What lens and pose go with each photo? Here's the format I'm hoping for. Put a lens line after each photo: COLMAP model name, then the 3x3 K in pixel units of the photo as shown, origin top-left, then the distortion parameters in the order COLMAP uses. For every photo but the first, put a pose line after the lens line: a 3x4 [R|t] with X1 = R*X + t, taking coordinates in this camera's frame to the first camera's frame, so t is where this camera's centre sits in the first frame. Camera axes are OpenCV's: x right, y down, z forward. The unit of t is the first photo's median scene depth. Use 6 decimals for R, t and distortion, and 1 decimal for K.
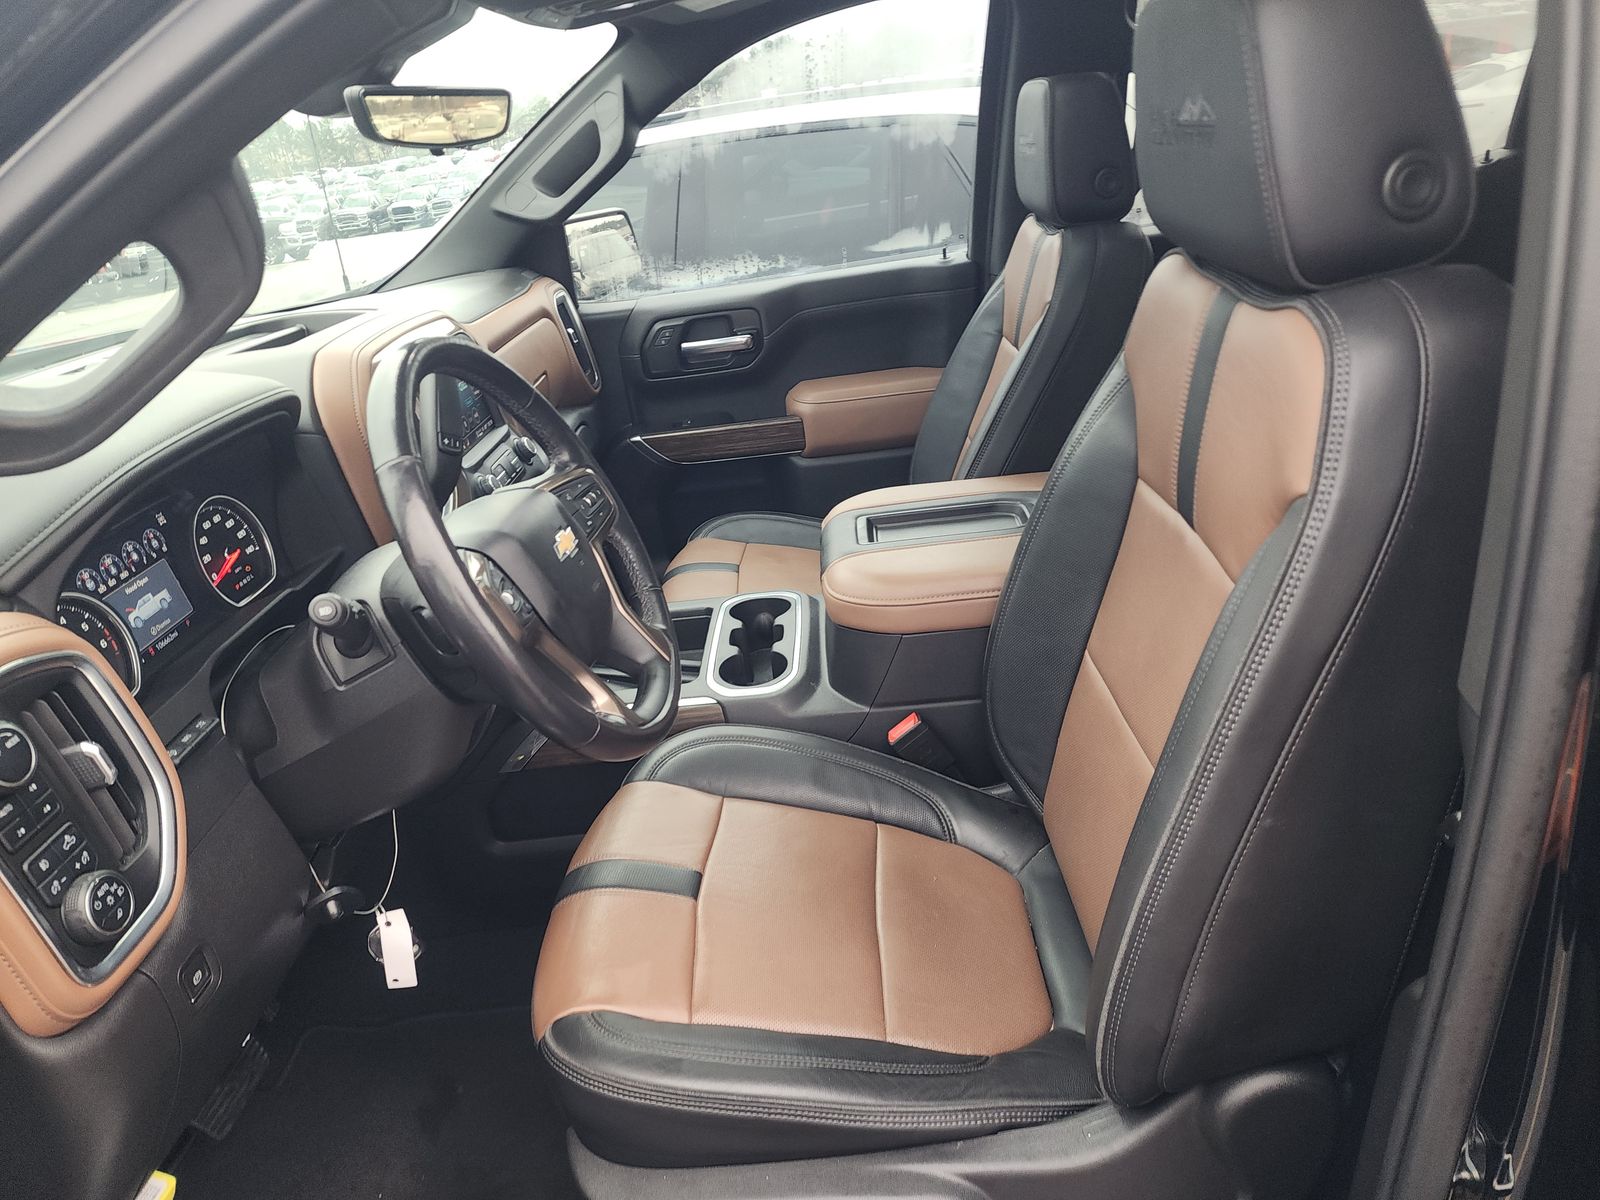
lens RADIAL K [[1050.3, 0, 781.8], [0, 1050.3, 618.1], [0, 0, 1]] dist [0.067742, -0.121762]
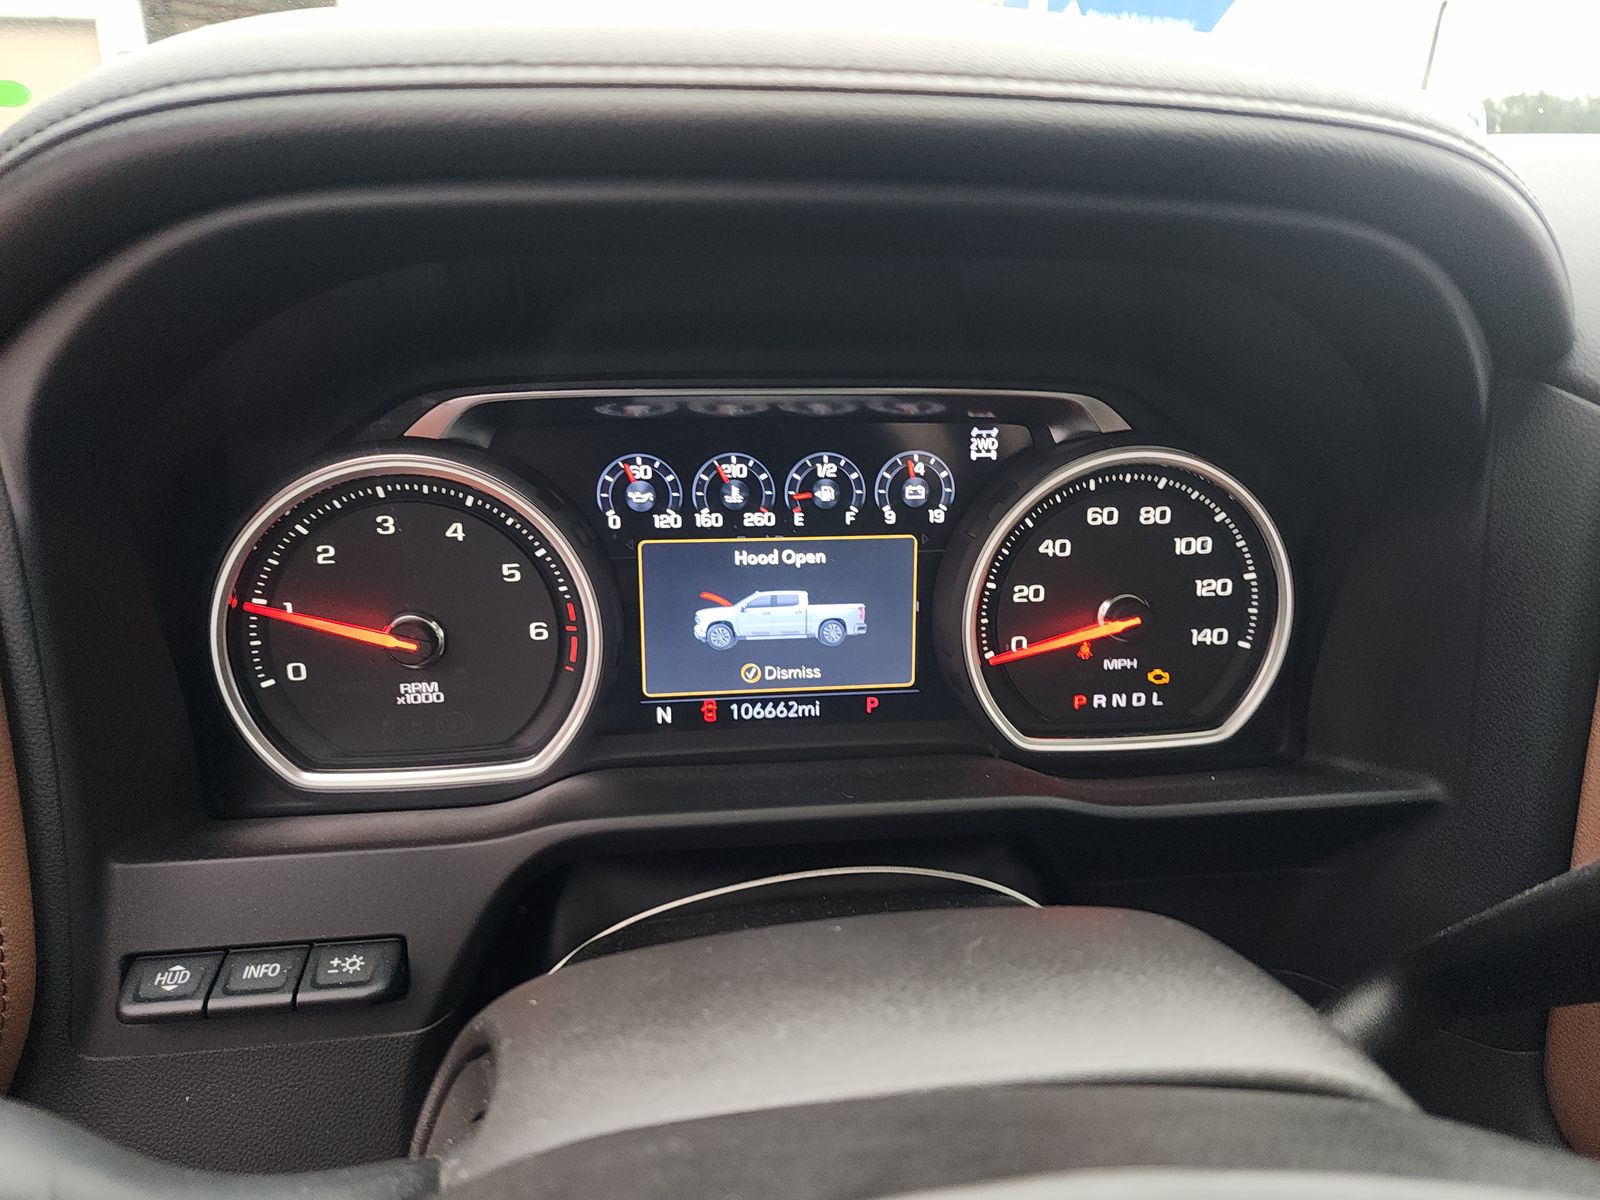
lens RADIAL K [[1050.3, 0, 781.8], [0, 1050.3, 618.1], [0, 0, 1]] dist [0.067742, -0.121762]
pose [[0.154301, 0.472463, -0.867738, -0.259784], [-0.444033, 0.817727, 0.366275, -0.155035], [0.882625, 0.328788, 0.335965, 0.874540]]
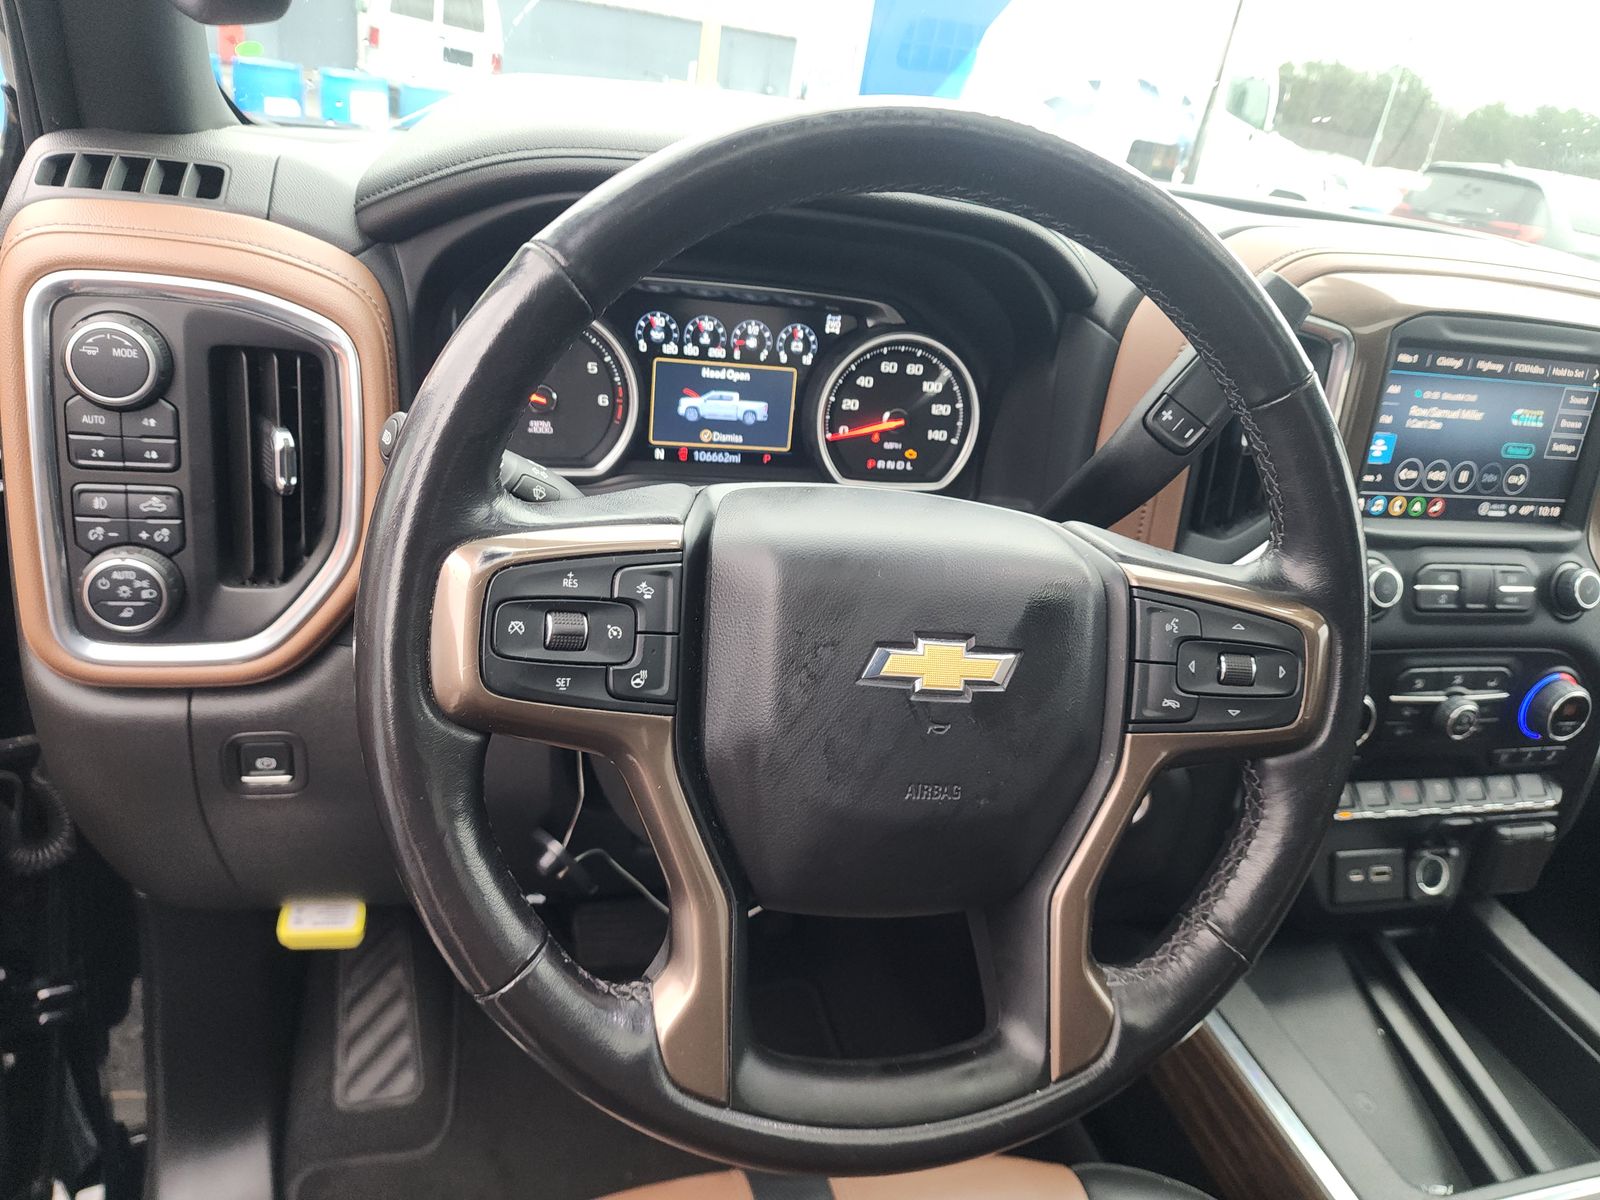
lens RADIAL K [[1050.3, 0, 781.8], [0, 1050.3, 618.1], [0, 0, 1]] dist [0.067742, -0.121762]
pose [[0.263226, 0.568485, -0.779447, 0.083843], [-0.549841, 0.752276, 0.362982, -0.193935], [0.792709, 0.333025, 0.510595, 0.704359]]
